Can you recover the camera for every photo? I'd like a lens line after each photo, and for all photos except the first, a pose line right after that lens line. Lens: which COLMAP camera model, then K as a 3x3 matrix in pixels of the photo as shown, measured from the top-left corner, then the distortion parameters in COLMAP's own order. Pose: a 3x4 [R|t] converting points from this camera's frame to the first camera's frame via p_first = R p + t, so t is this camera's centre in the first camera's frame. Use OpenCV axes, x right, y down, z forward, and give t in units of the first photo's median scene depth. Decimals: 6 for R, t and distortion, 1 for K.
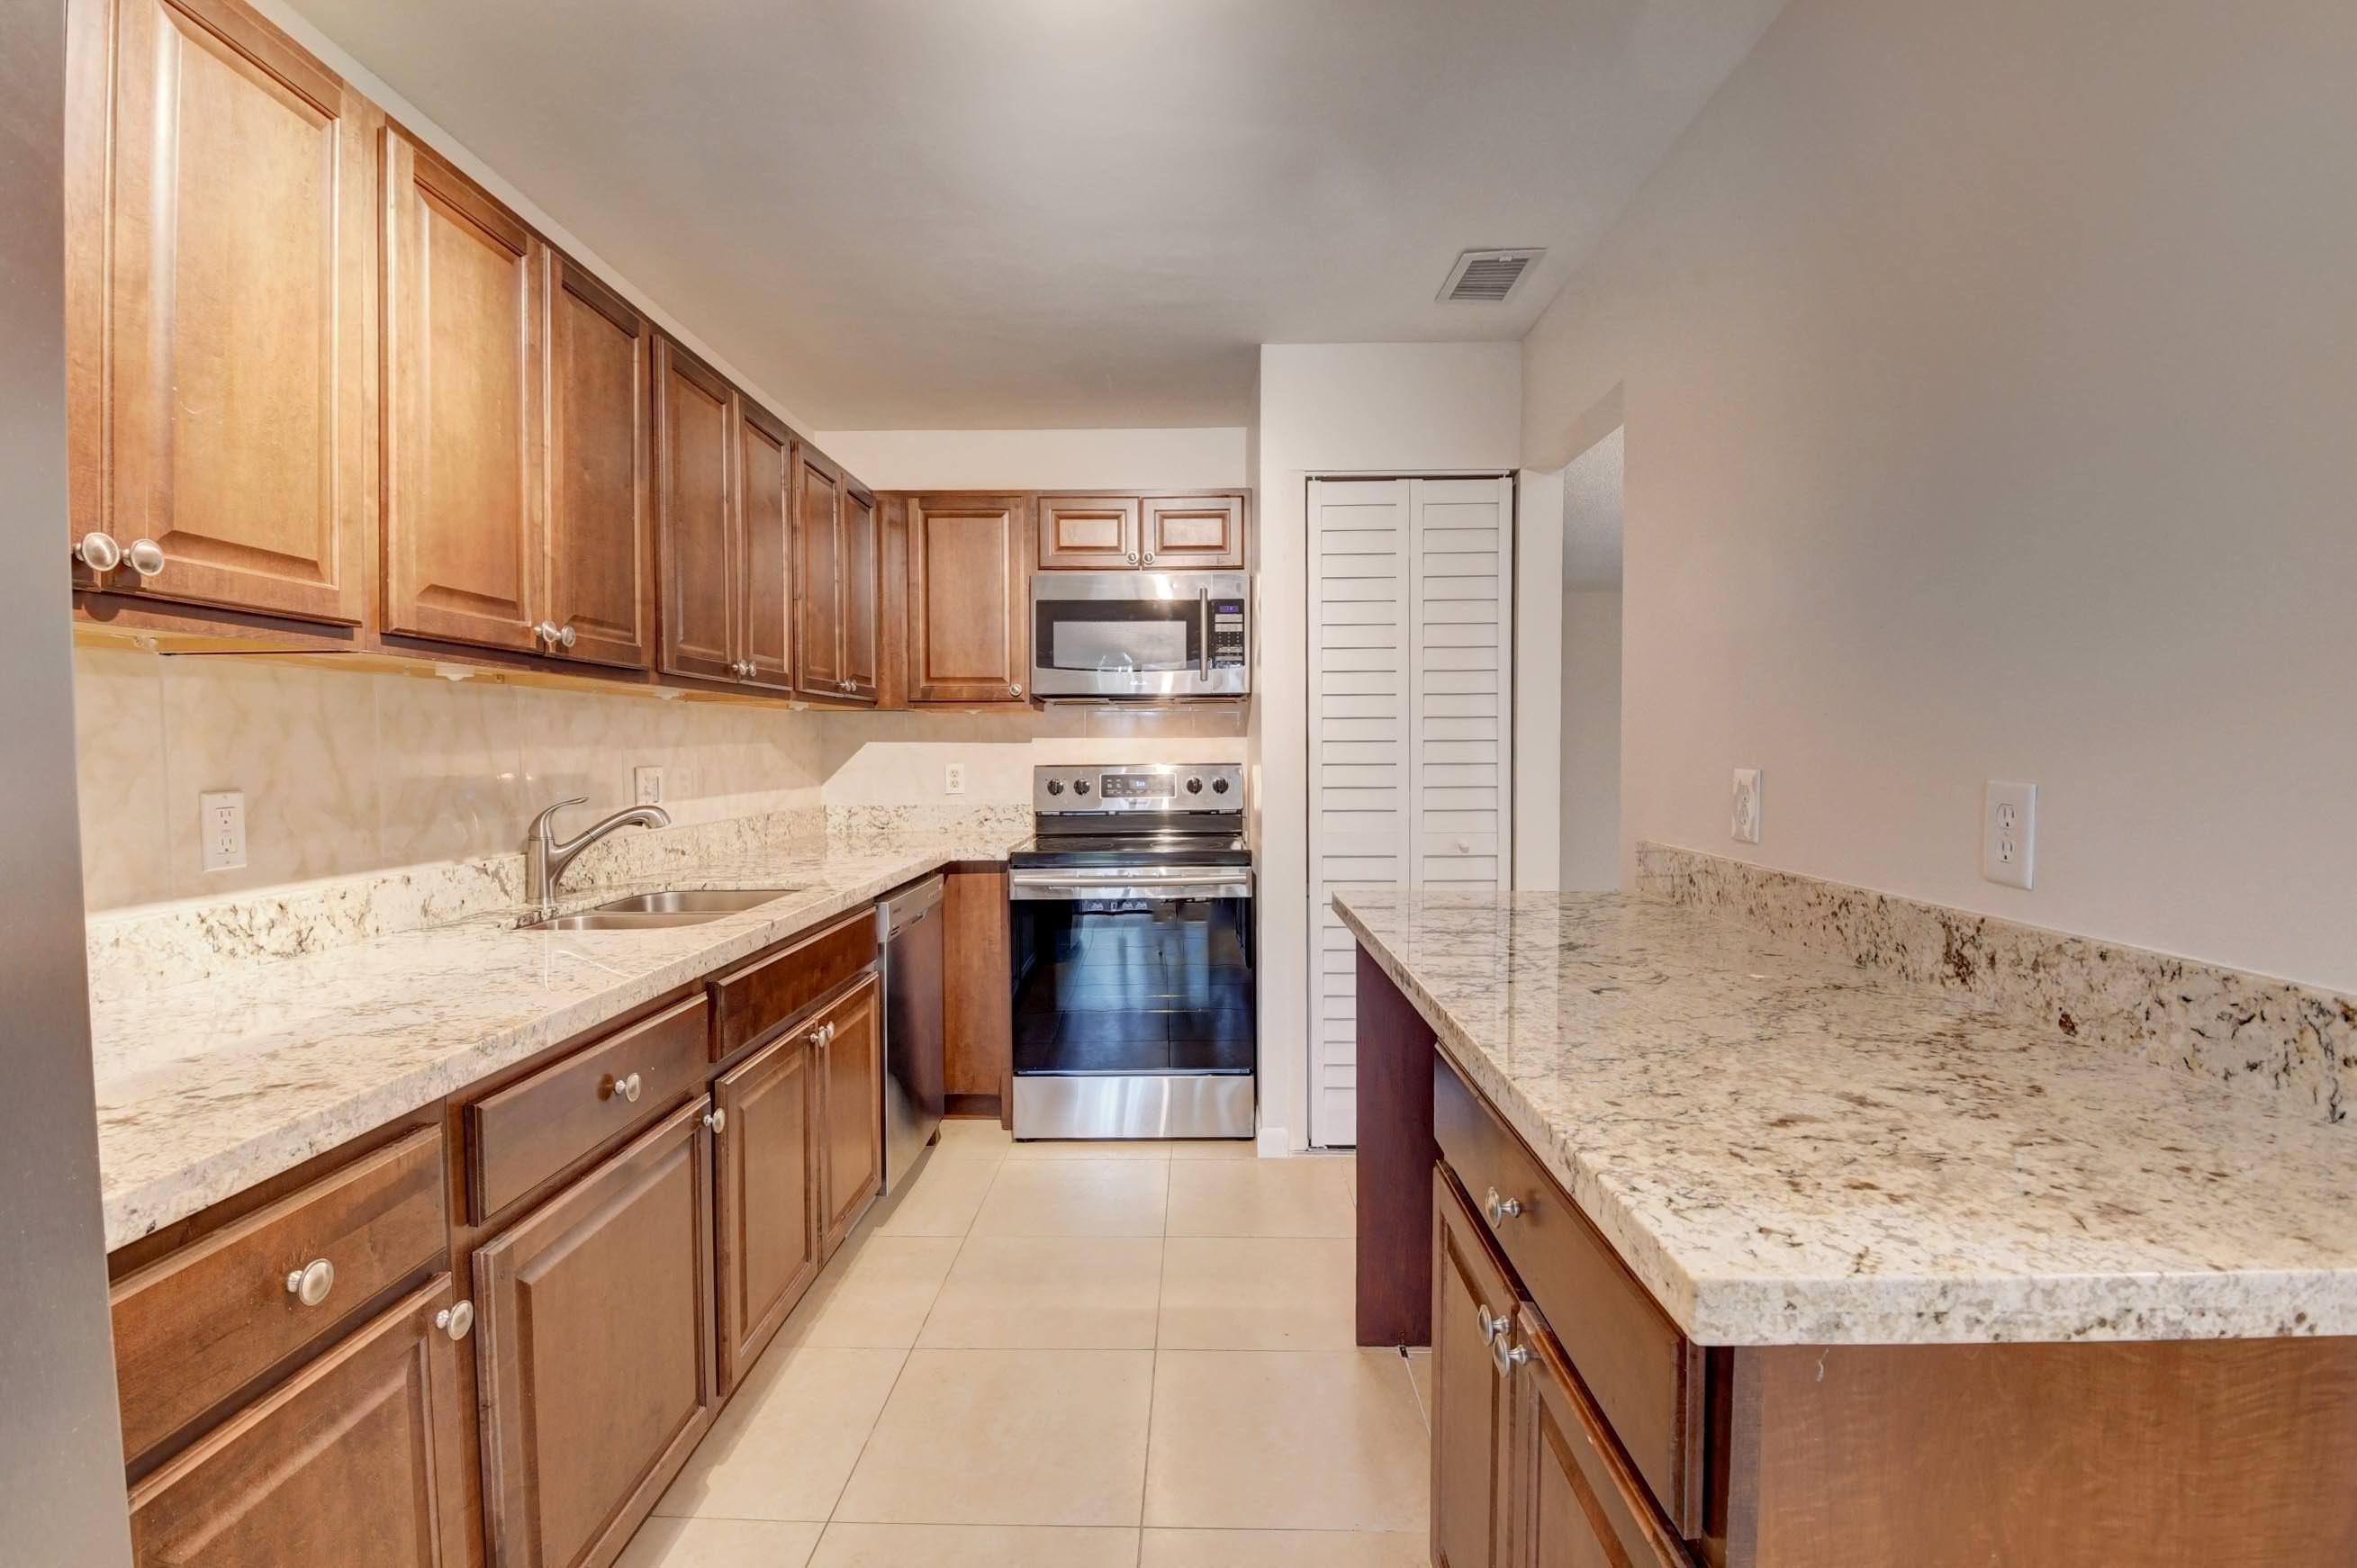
lens RADIAL K [[1070.0, 0, 1177.3], [0, 1070.0, 775.1], [0, 0, 1]] dist [0.005858, -0.022653]
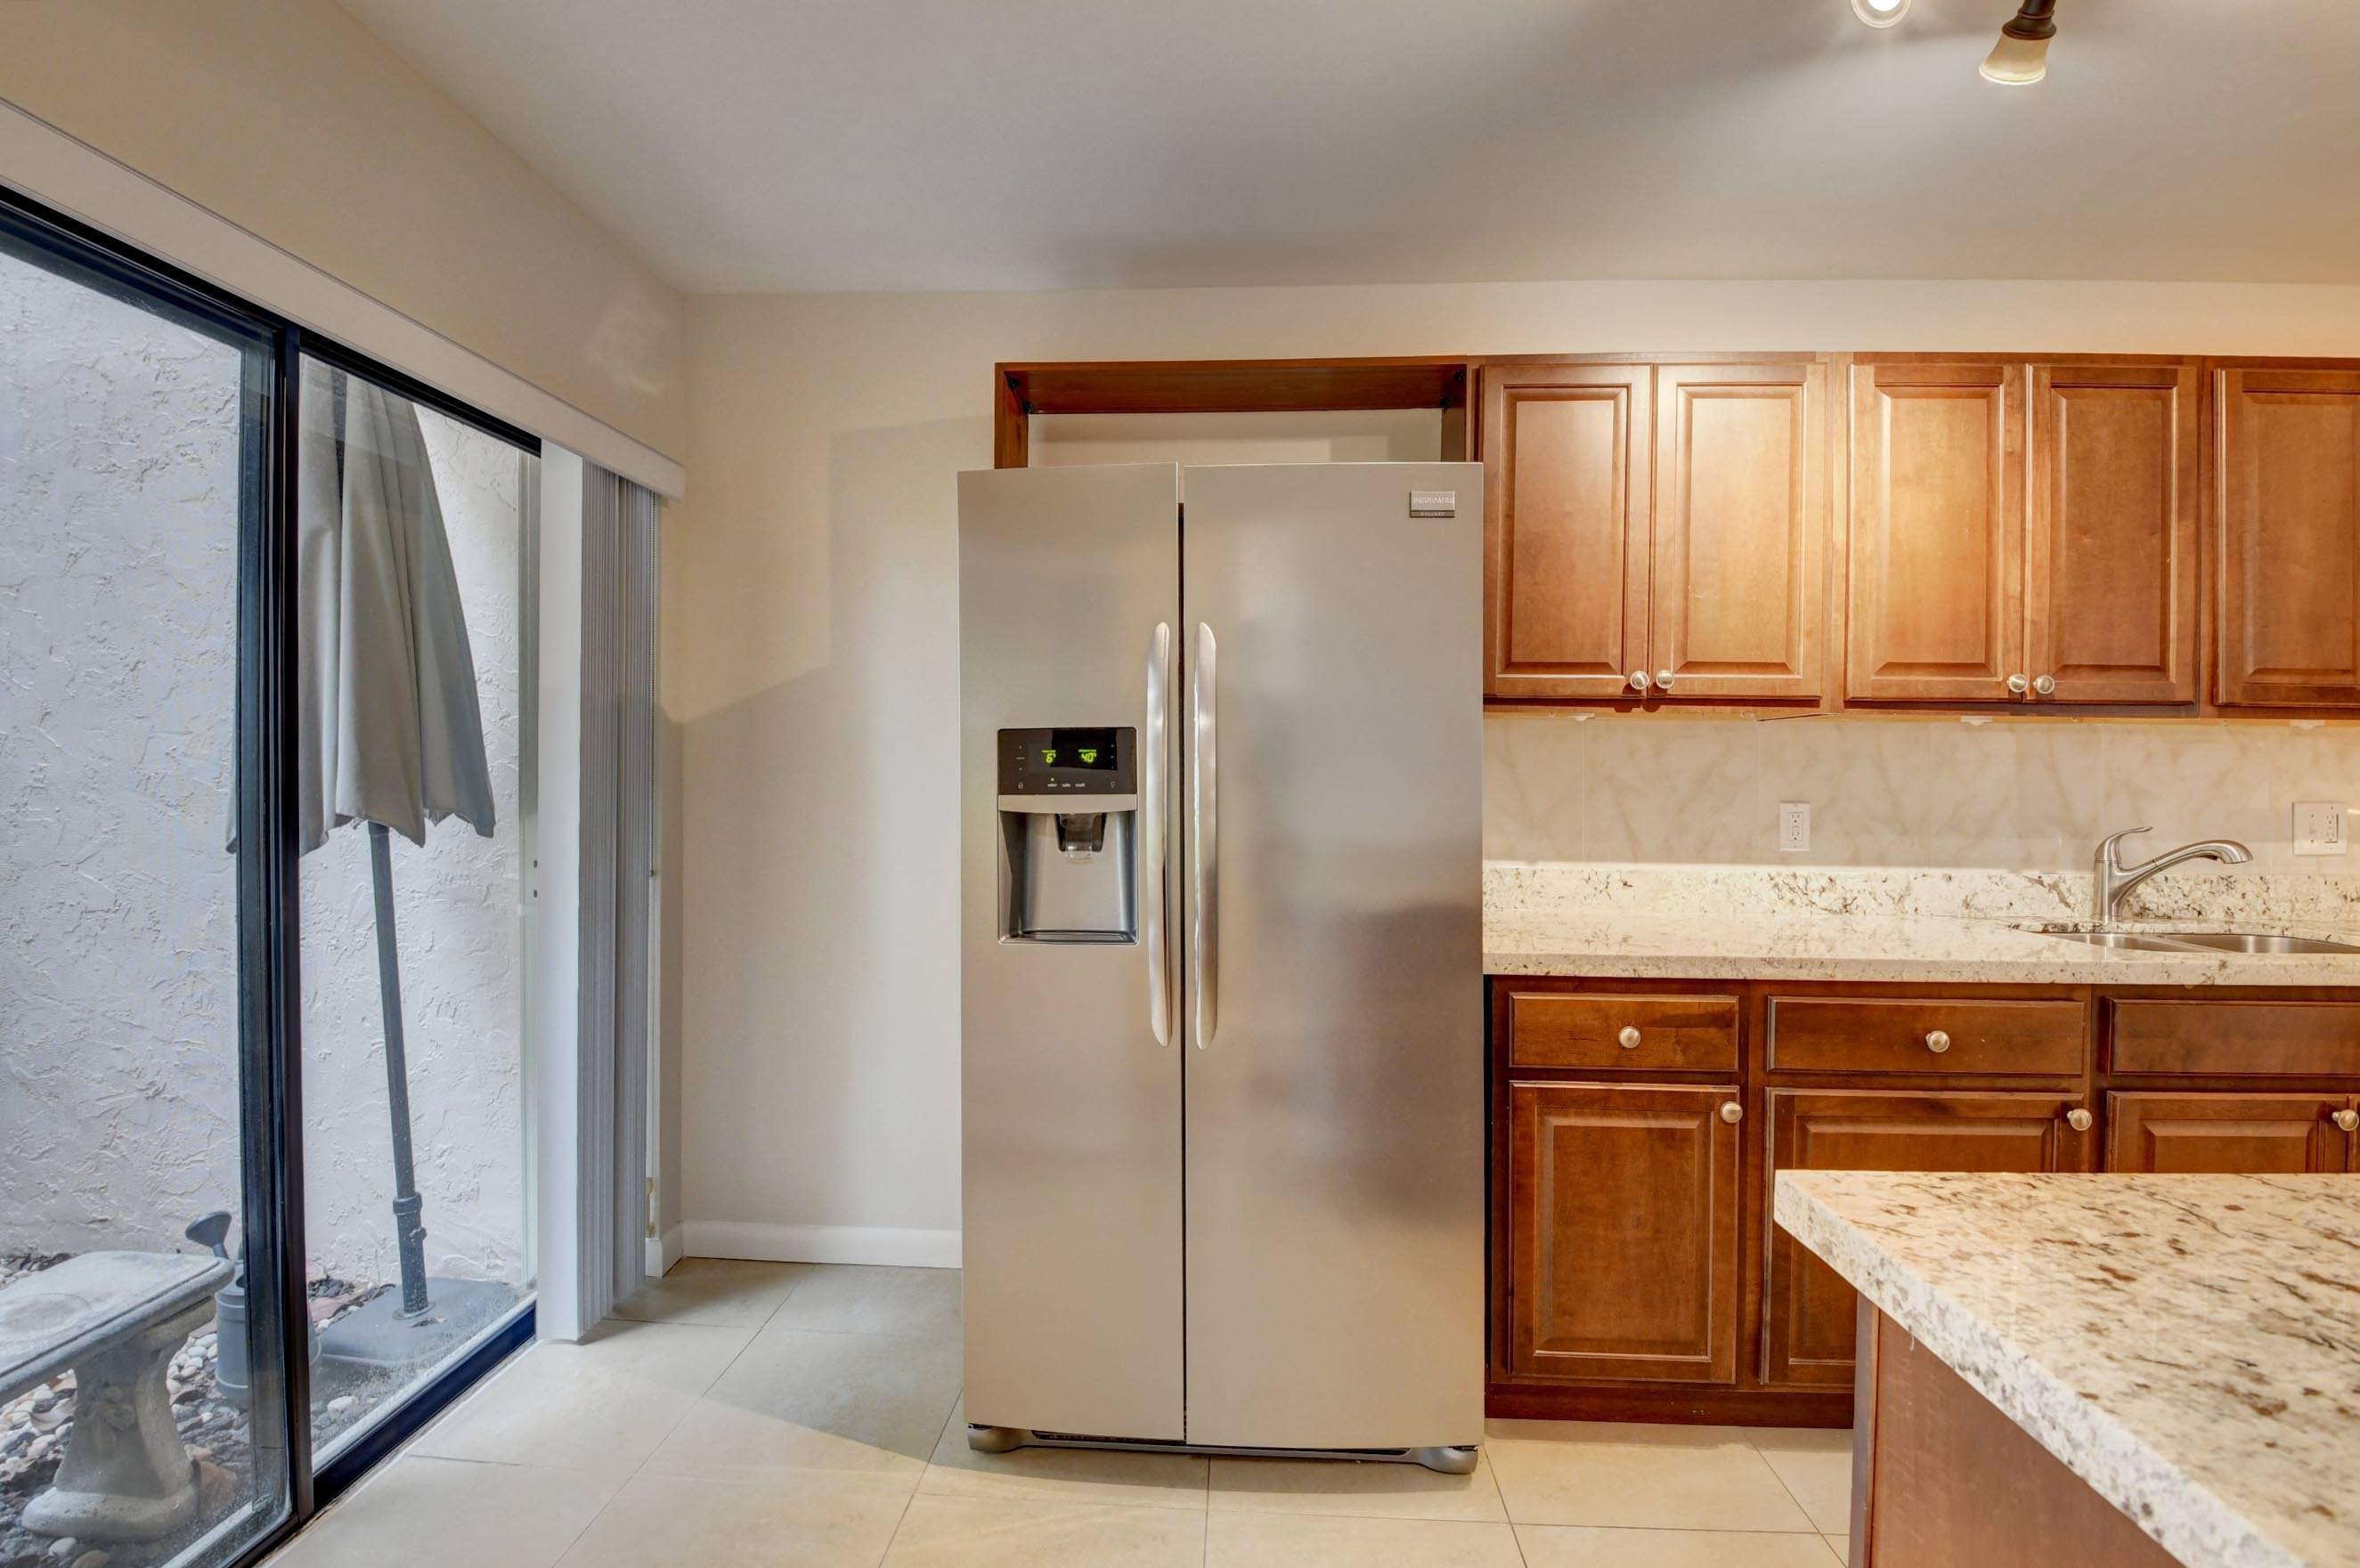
lens RADIAL K [[1071.3, 0, 1178.8], [0, 1071.3, 775.1], [0, 0, 1]] dist [0.005858, -0.022653]
pose [[-0.028123, 0.010161, -0.999553, 0.633102], [-0.035713, 0.999300, 0.011163, -0.009141], [0.998966, 0.036011, -0.027740, 0.083897]]
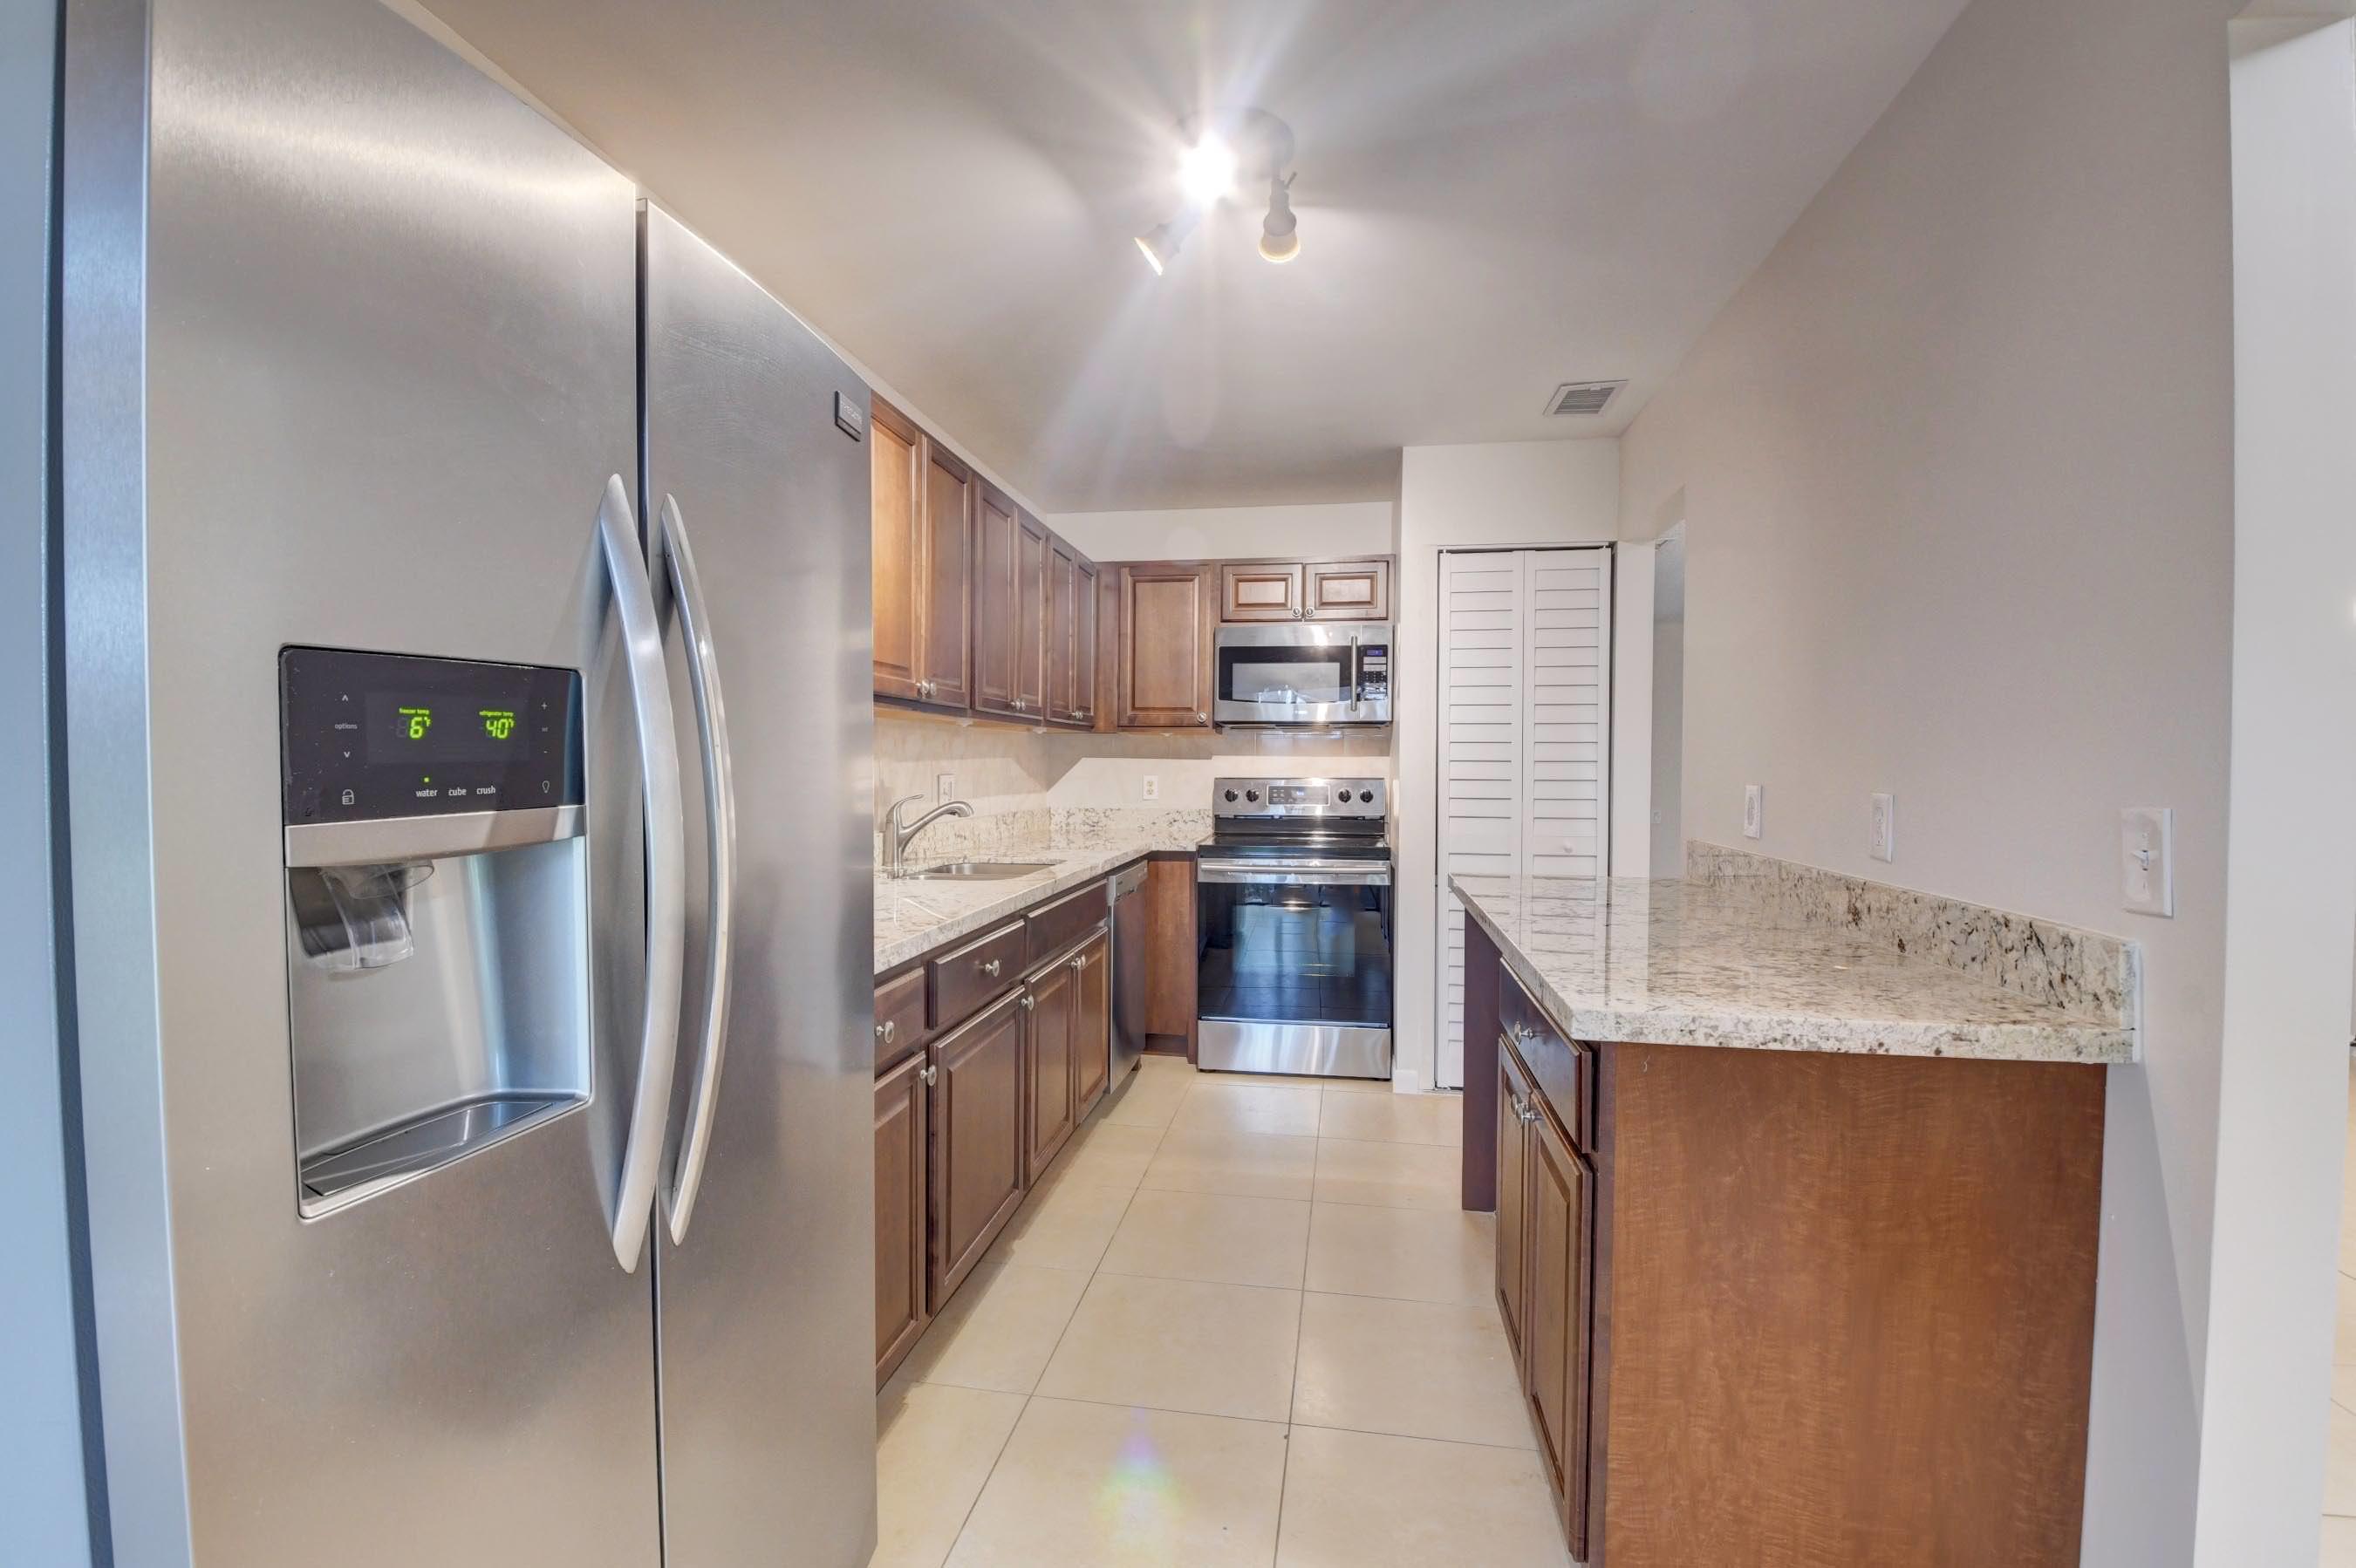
lens RADIAL K [[1037.0, 0, 1165.2], [0, 1037.0, 776.9], [0, 0, 1]] dist [0.023663, -0.038310]
pose [[0.987843, 0.012582, -0.154946, -0.006572], [-0.014562, 0.999826, -0.011654, 0.010065], [0.154773, 0.013769, 0.987854, -0.425605]]
